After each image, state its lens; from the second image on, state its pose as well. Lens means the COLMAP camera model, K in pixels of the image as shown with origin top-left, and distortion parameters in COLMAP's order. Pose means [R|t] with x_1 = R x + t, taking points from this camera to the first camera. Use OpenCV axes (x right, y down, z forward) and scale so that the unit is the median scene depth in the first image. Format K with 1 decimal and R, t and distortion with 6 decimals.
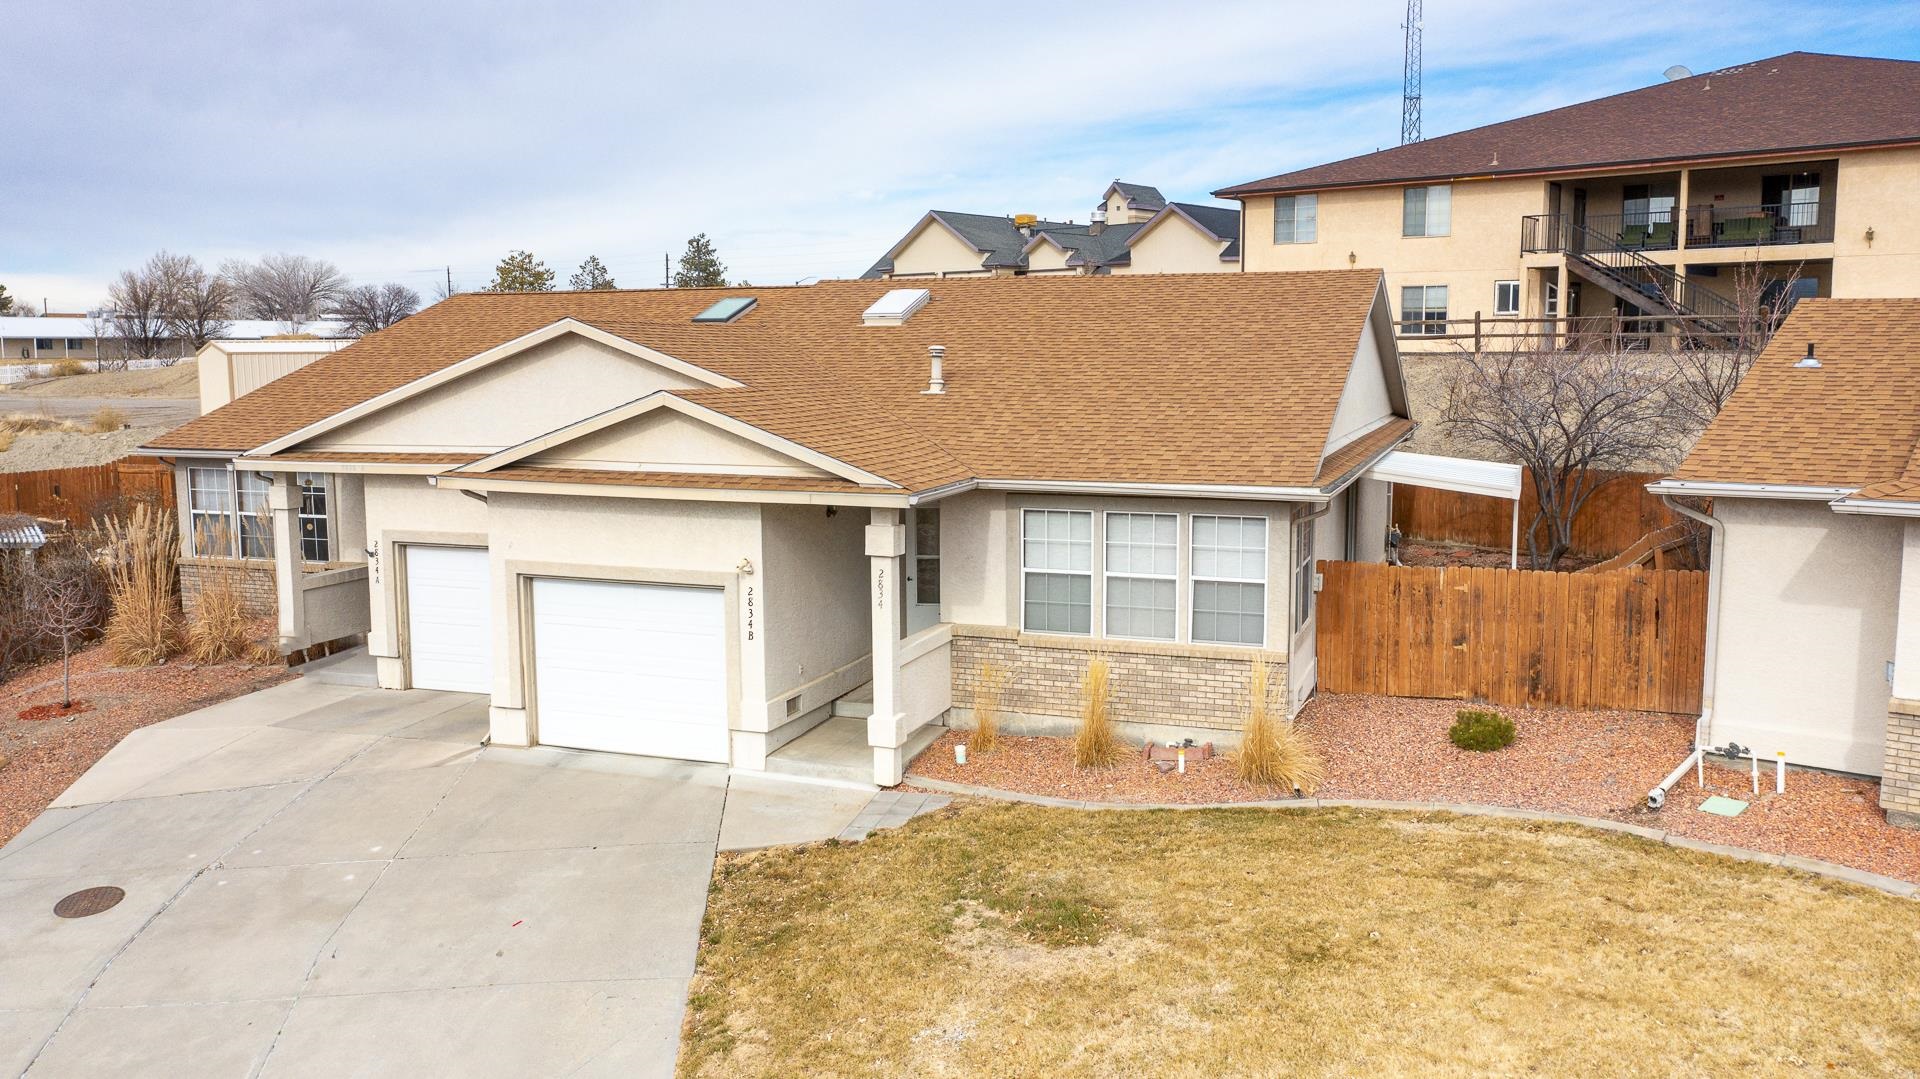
lens RADIAL K [[1514.3, 0, 960.0], [0, 1514.3, 539.5], [0, 0, 1]] dist [-0.012790, 0.002368]
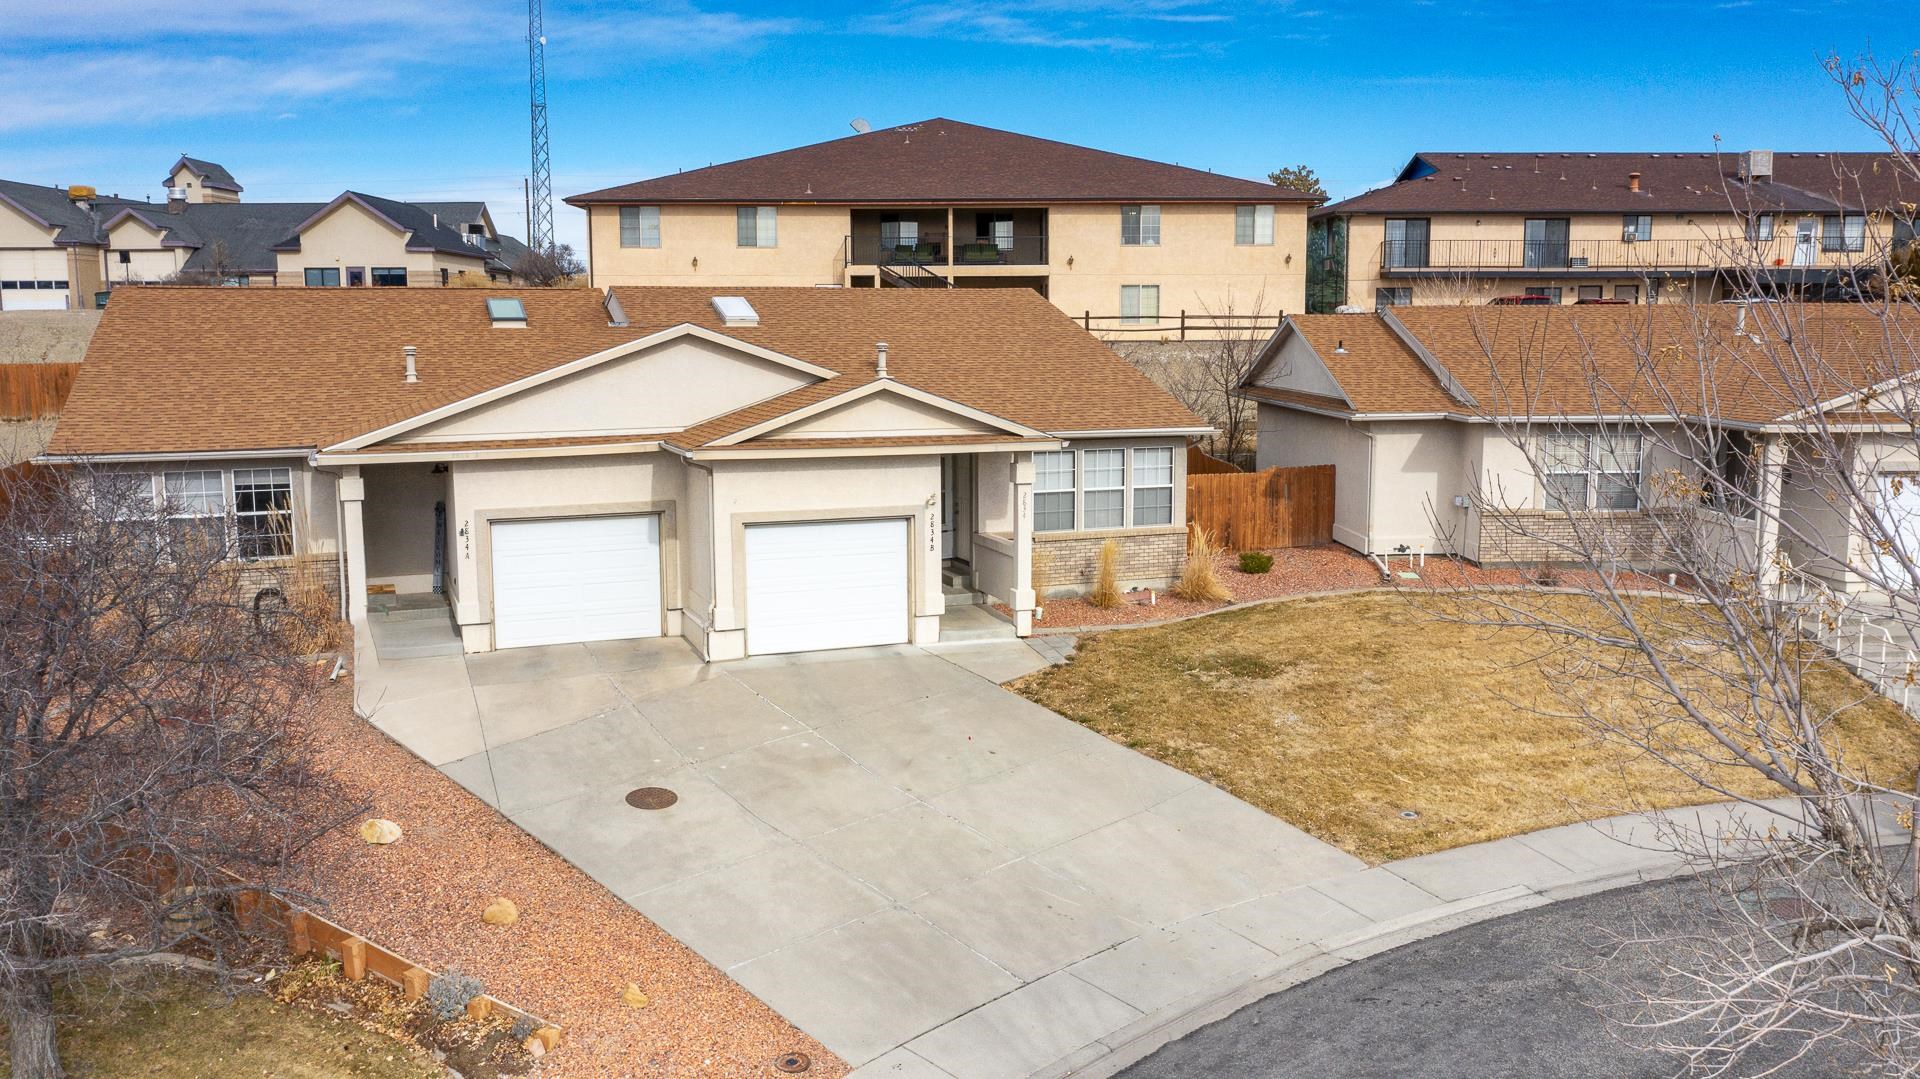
lens RADIAL K [[1517.6, 0, 960.0], [0, 1517.6, 539.5], [0, 0, 1]] dist [-0.010440, 0.002423]
pose [[0.748897, -0.090287, 0.656507, -1.043183], [0.082738, 0.995663, 0.042548, -0.003316], [-0.657501, 0.022454, 0.753119, -0.098114]]
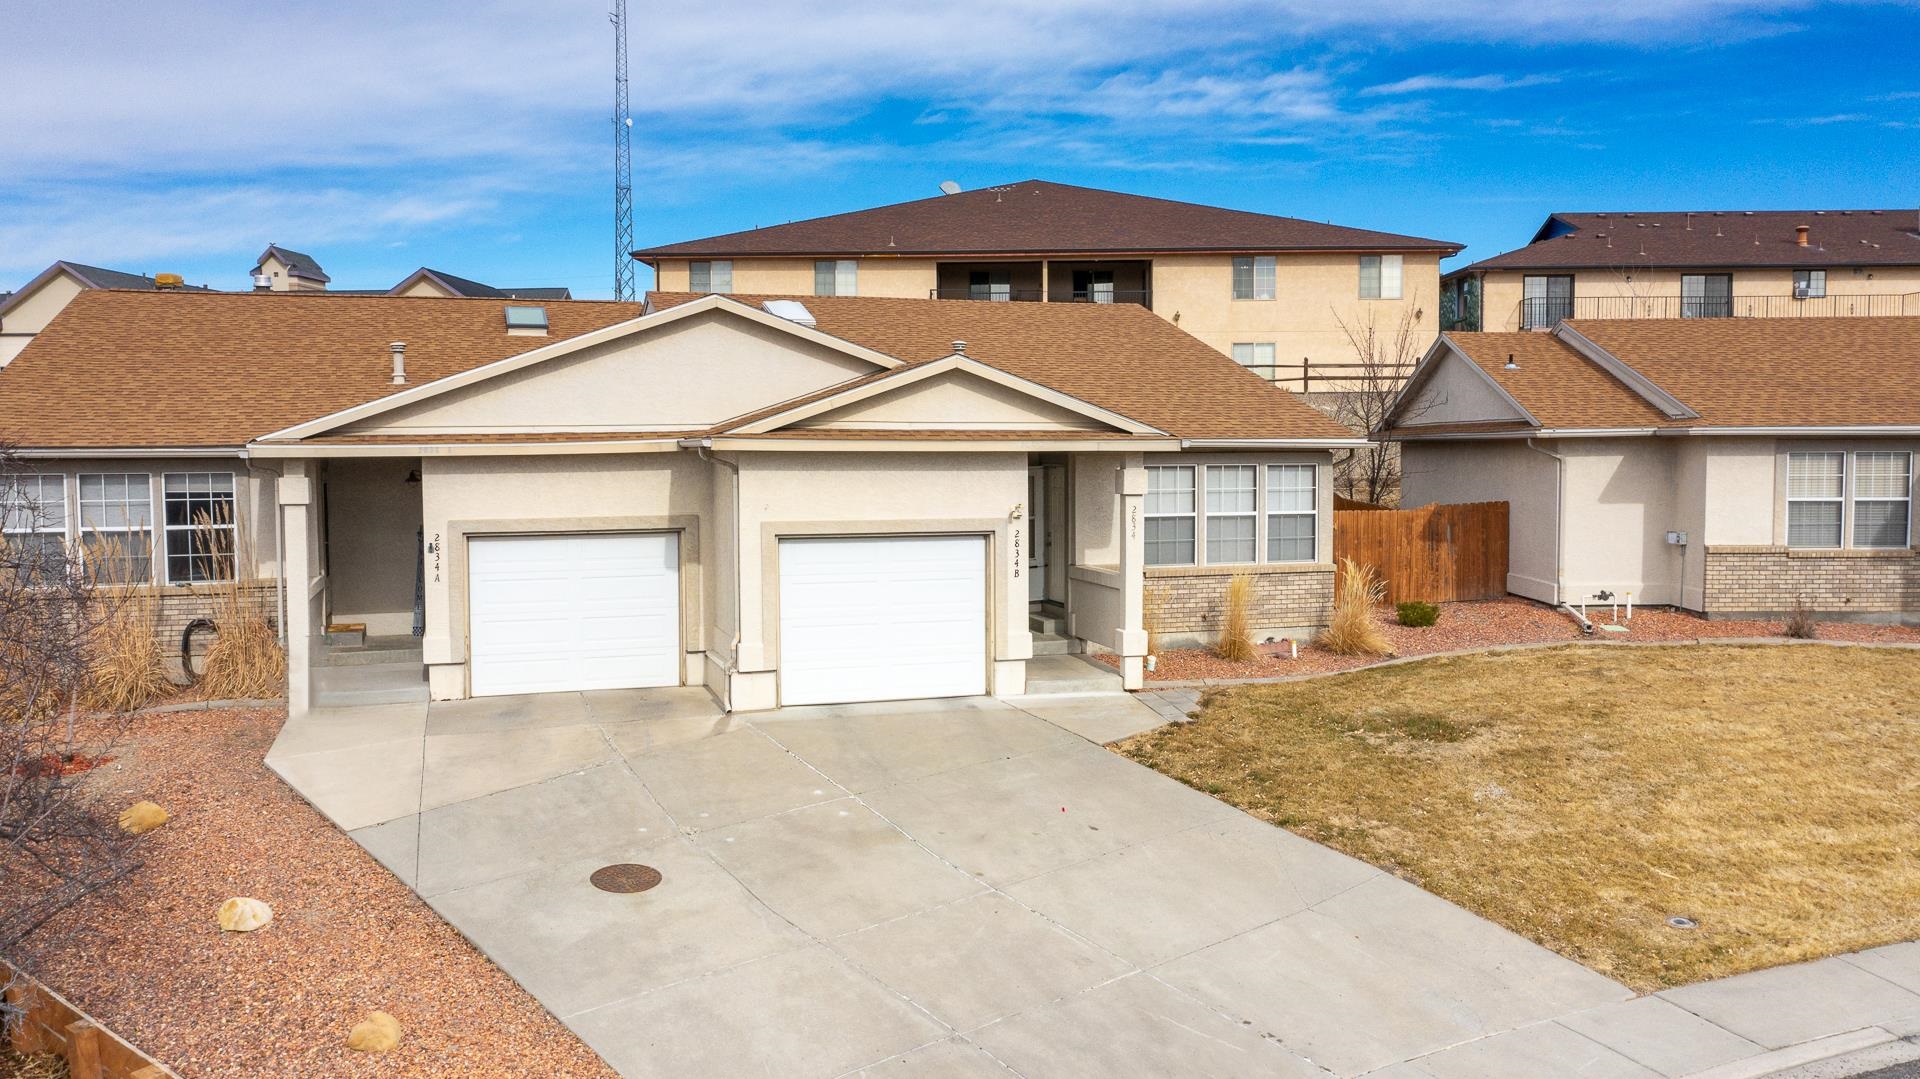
lens RADIAL K [[1521.7, 0, 960.0], [0, 1521.7, 539.5], [0, 0, 1]] dist [-0.009626, 0.007380]
pose [[0.789316, -0.037000, 0.612872, -0.853107], [0.077598, 0.996190, -0.039797, 0.078847], [-0.609064, 0.078970, 0.789180, 0.124004]]
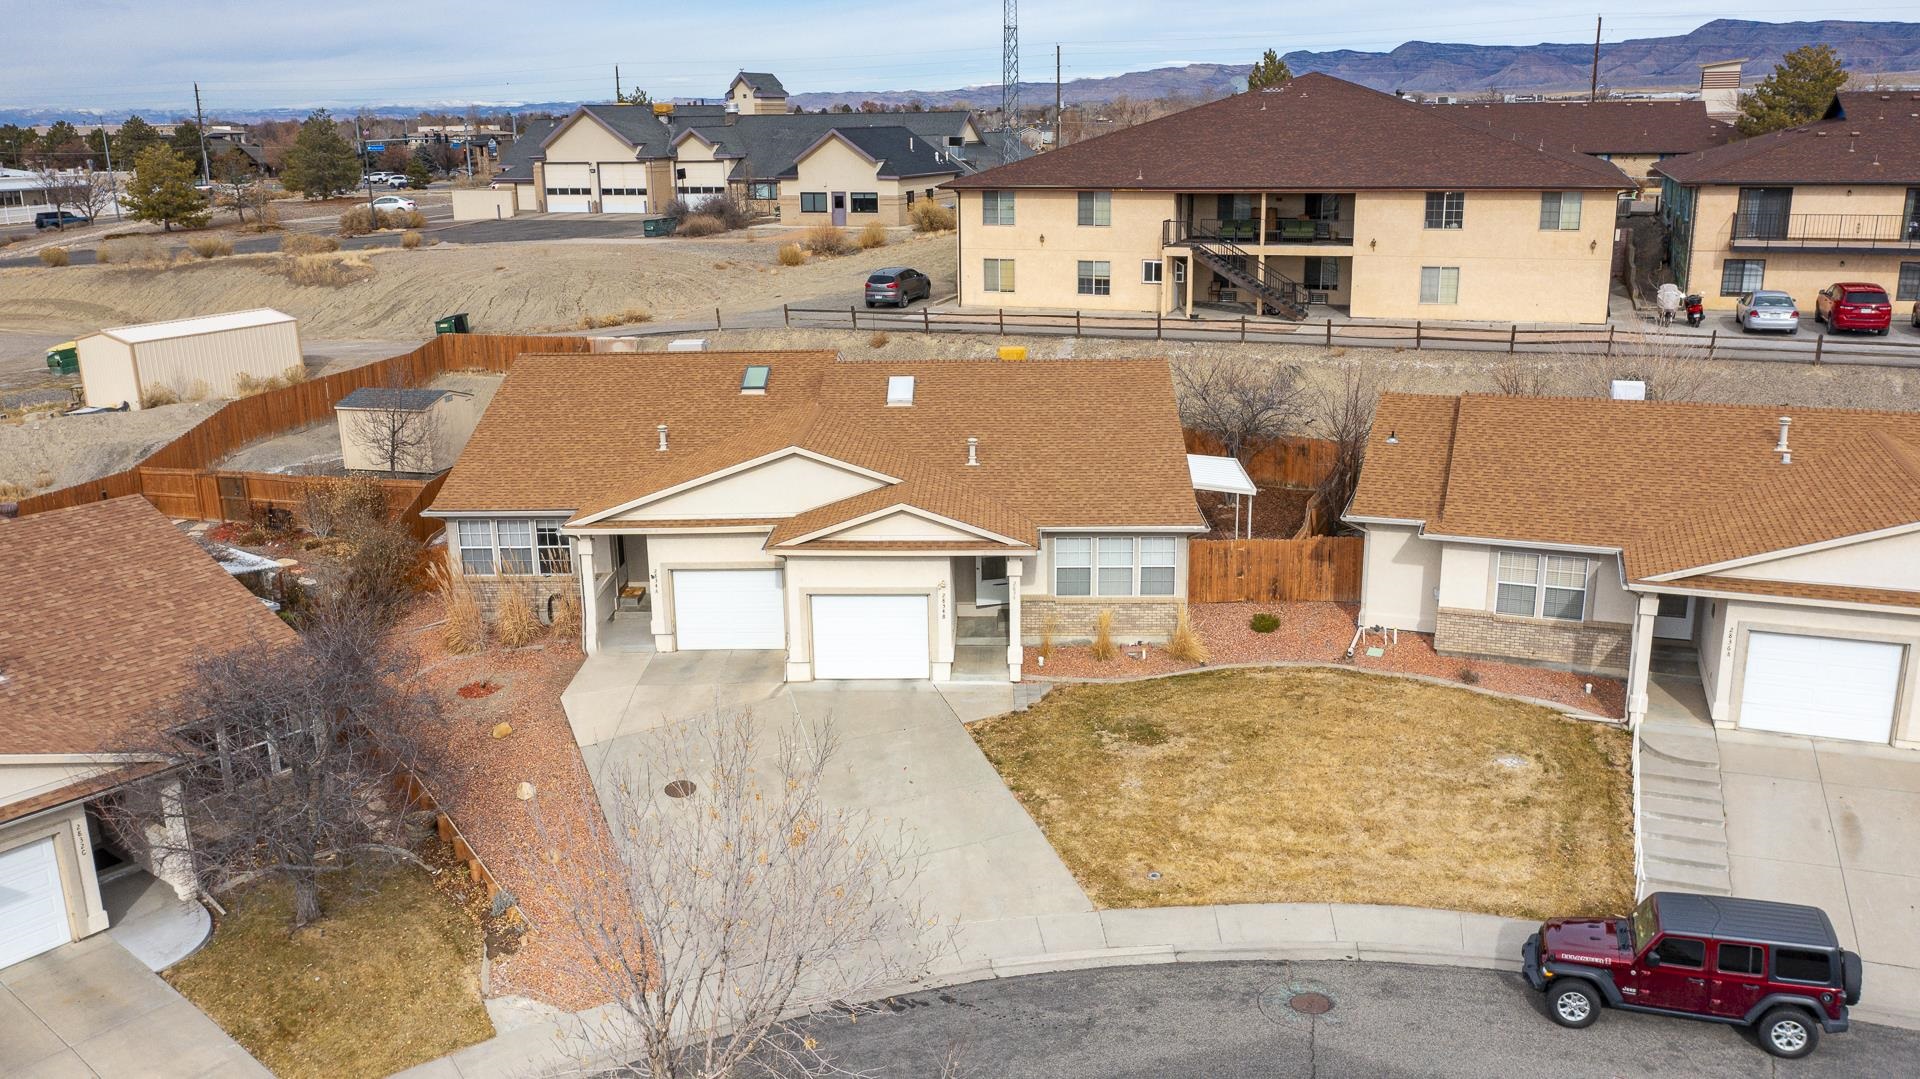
lens RADIAL K [[1517.6, 0, 960.0], [0, 1517.6, 539.5], [0, 0, 1]] dist [-0.010440, 0.002423]
pose [[0.947265, -0.094156, 0.306305, -0.716533], [0.049506, 0.987383, 0.150413, -0.336207], [-0.316603, -0.127317, 0.939975, -0.884391]]
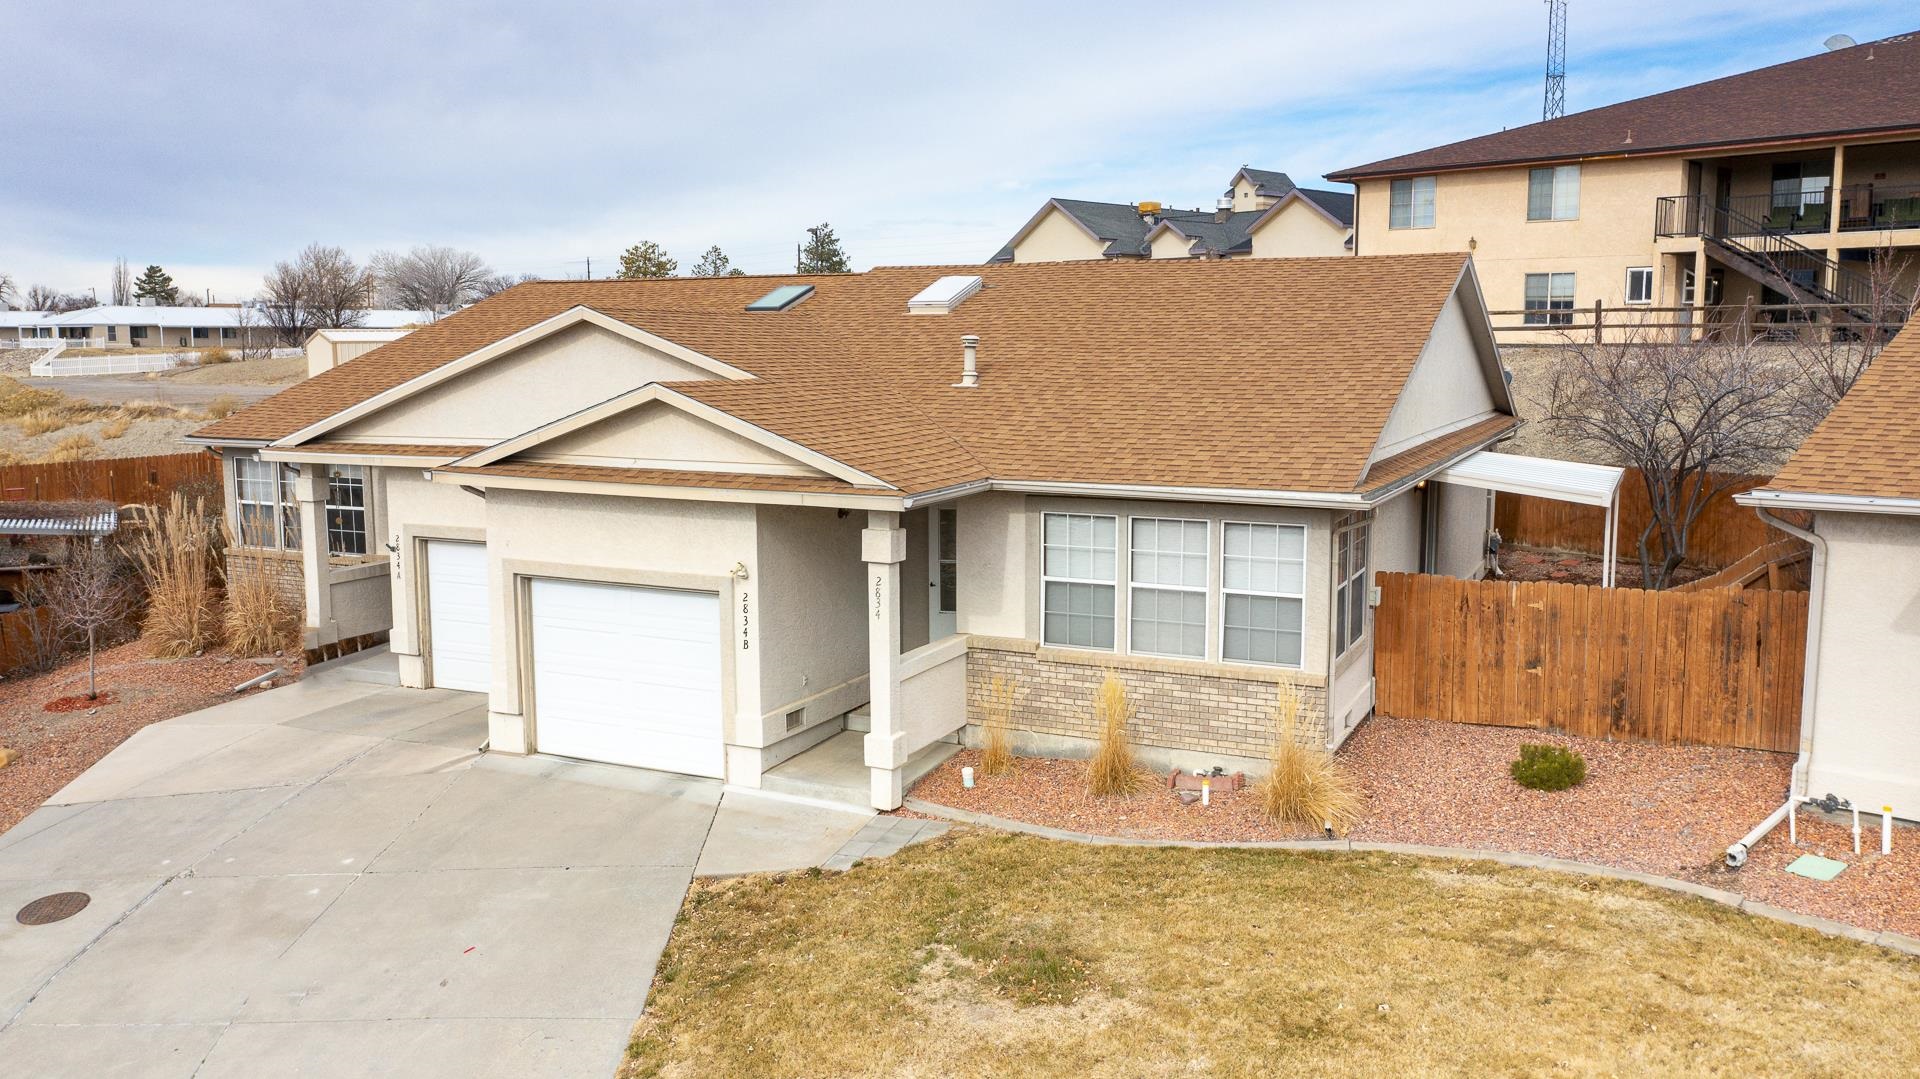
lens RADIAL K [[1517.6, 0, 960.0], [0, 1517.6, 539.5], [0, 0, 1]] dist [-0.010440, 0.002423]
pose [[0.995829, 0.013710, -0.090201, 0.076428], [-0.013184, 0.999892, 0.006427, -0.009161], [0.090280, -0.005211, 0.995903, 0.075624]]
